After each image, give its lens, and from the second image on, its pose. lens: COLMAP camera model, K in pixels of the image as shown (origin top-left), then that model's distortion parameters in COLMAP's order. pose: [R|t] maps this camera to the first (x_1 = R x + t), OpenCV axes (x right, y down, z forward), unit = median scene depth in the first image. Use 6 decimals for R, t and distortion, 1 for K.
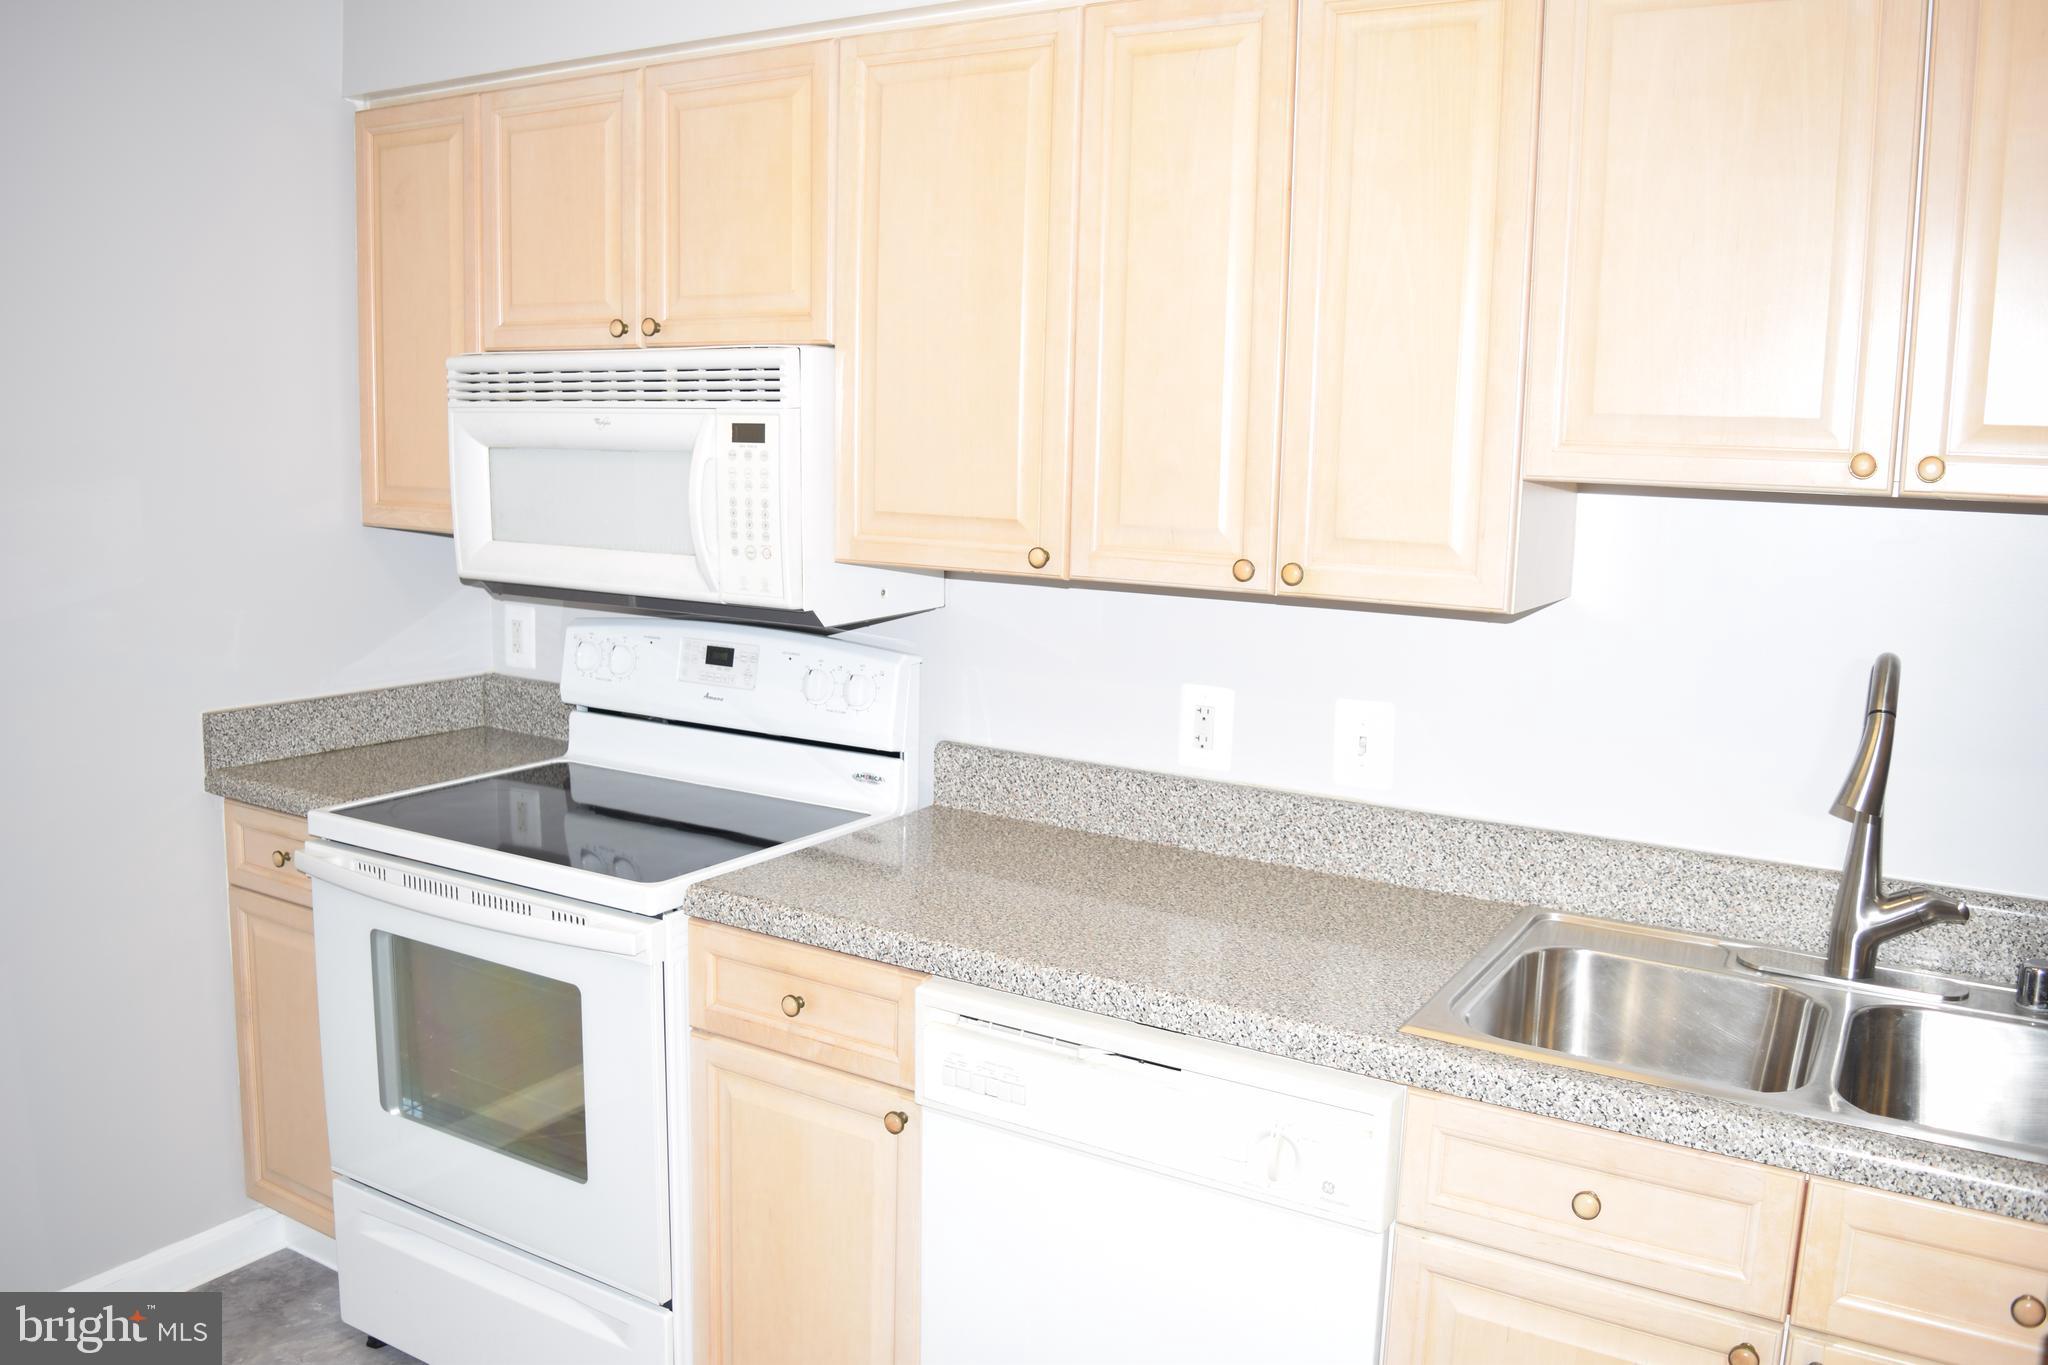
lens RADIAL K [[1604.7, 0, 1021.5], [0, 1604.7, 689.2], [0, 0, 1]] dist [-0.090017, 0.013263]
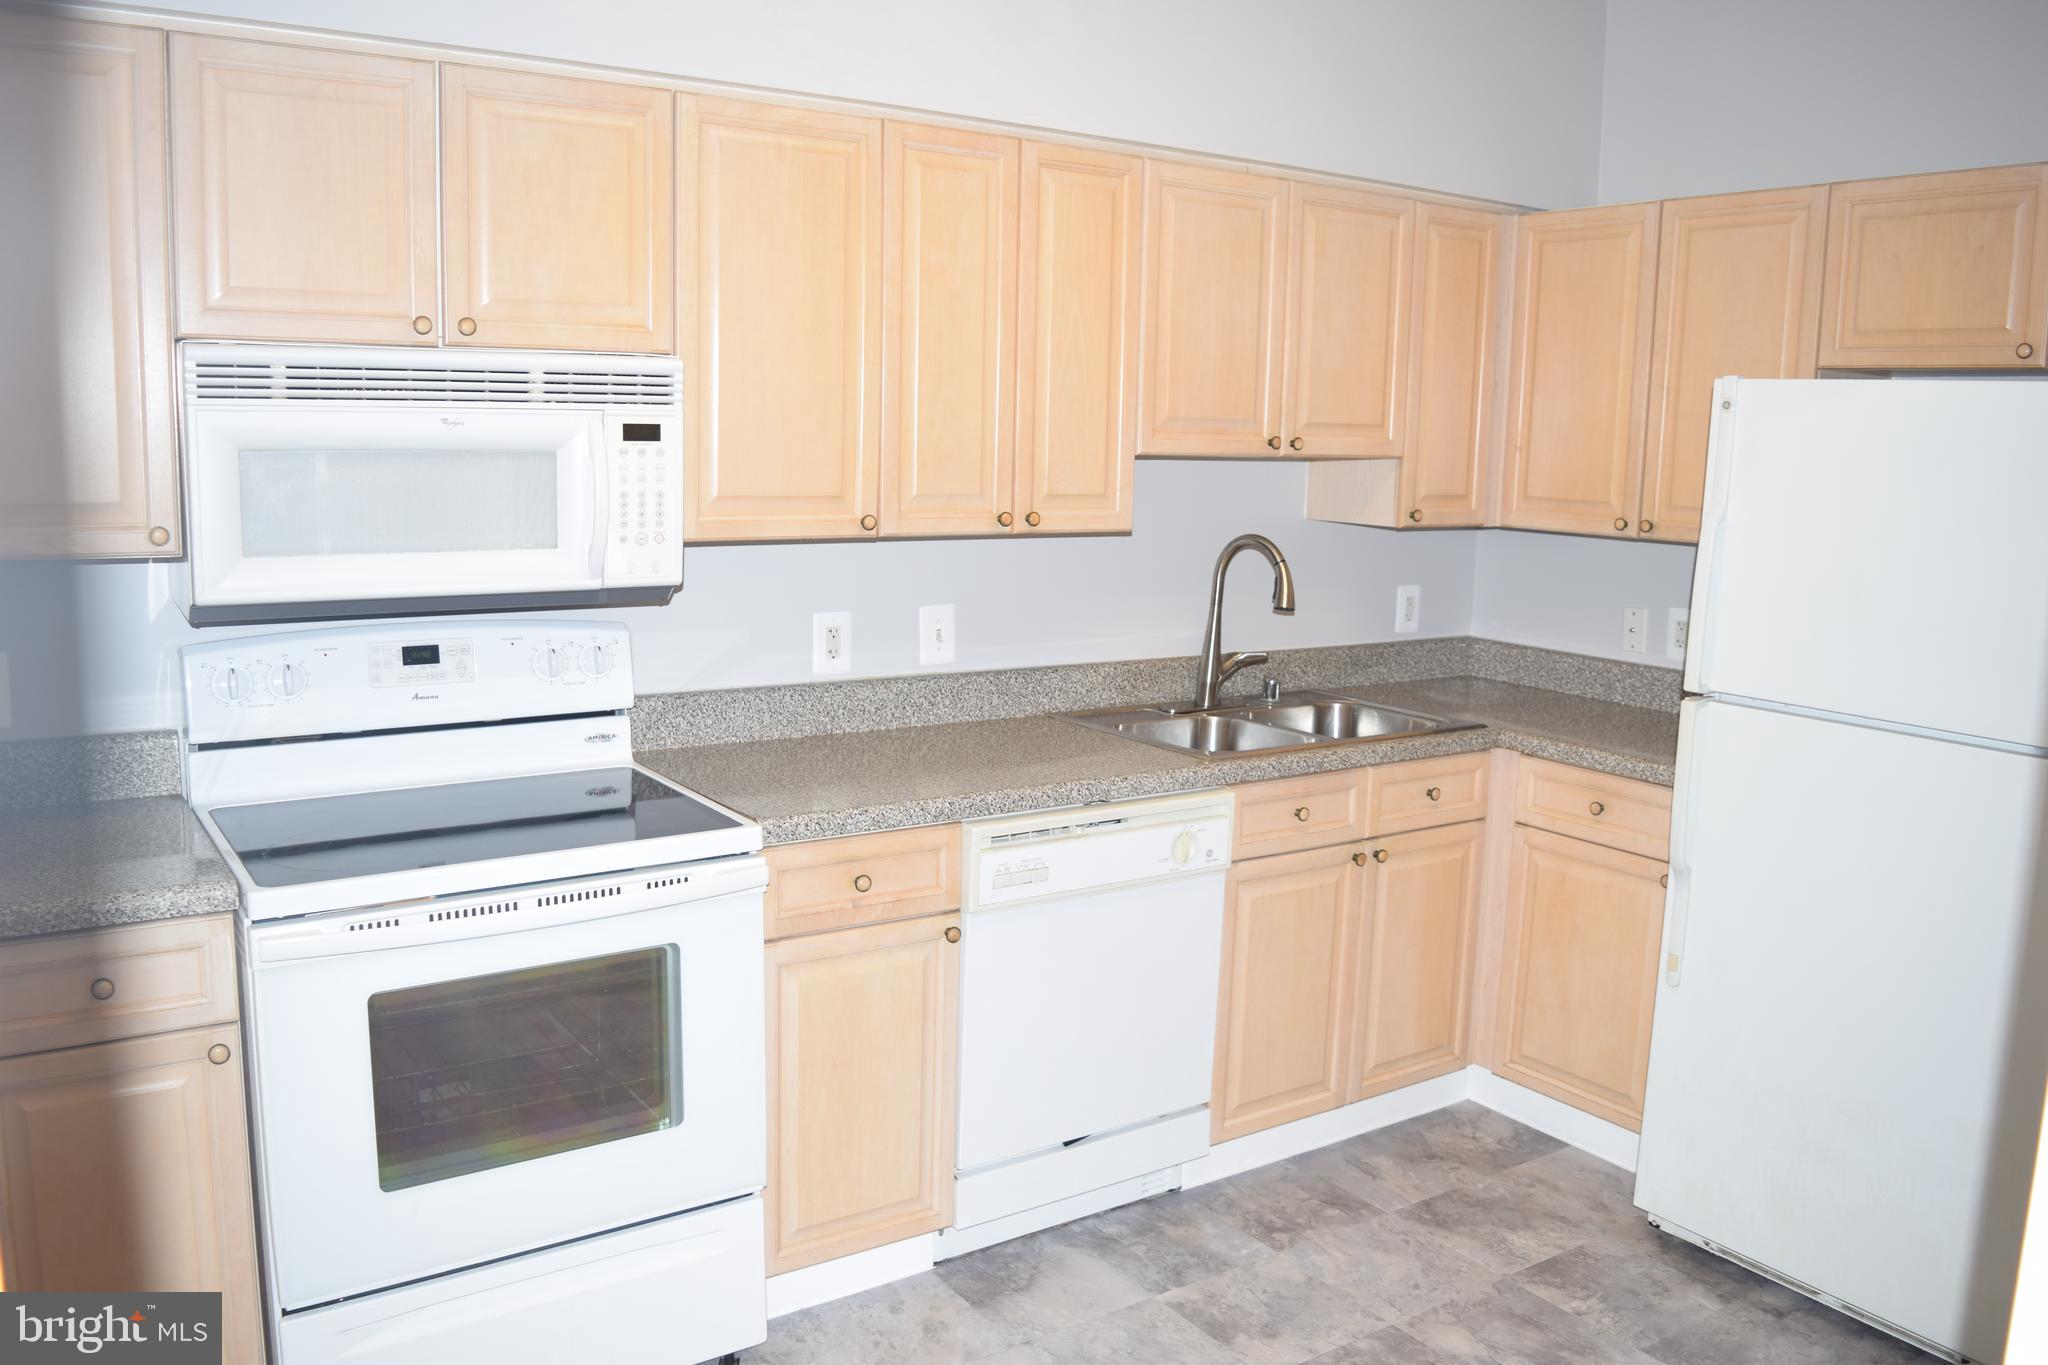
lens RADIAL K [[1604.7, 0, 1019.7], [0, 1604.7, 691.2], [0, 0, 1]] dist [-0.090017, 0.013263]
pose [[0.419503, -0.161682, 0.893239, -1.076255], [0.127983, 0.984716, 0.118133, -0.078846], [-0.898686, 0.064762, 0.433784, 0.284799]]
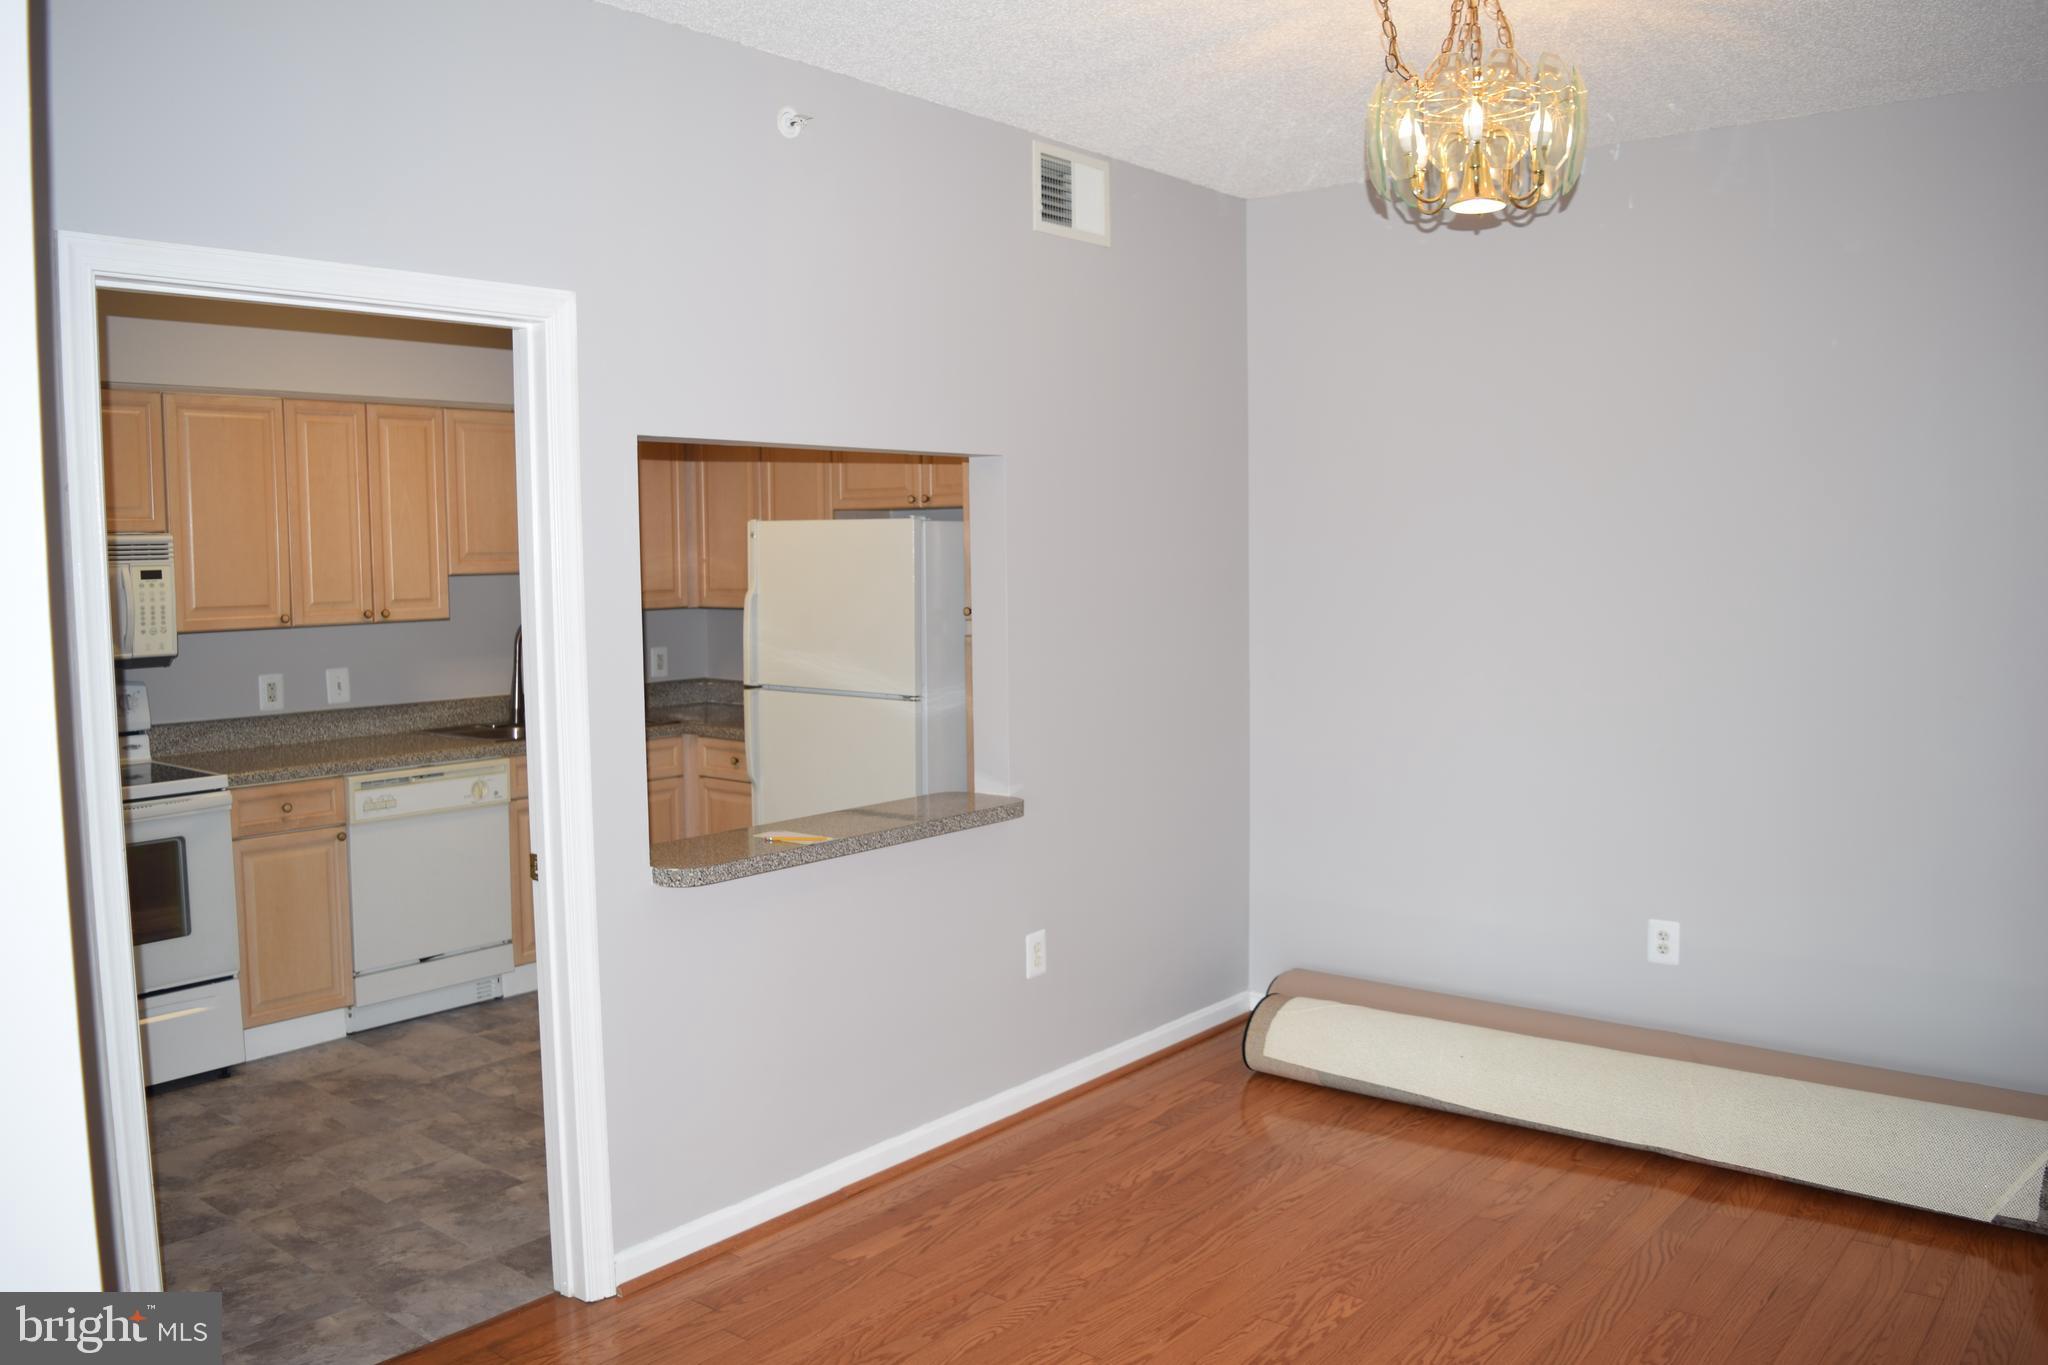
lens RADIAL K [[1604.7, 0, 1018.0], [0, 1604.7, 681.0], [0, 0, 1]] dist [-0.090017, 0.013263]
pose [[0.133112, -0.110673, 0.984902, -2.045093], [0.166191, 0.982168, 0.087905, -0.013315], [-0.977068, 0.151981, 0.149131, -0.402003]]
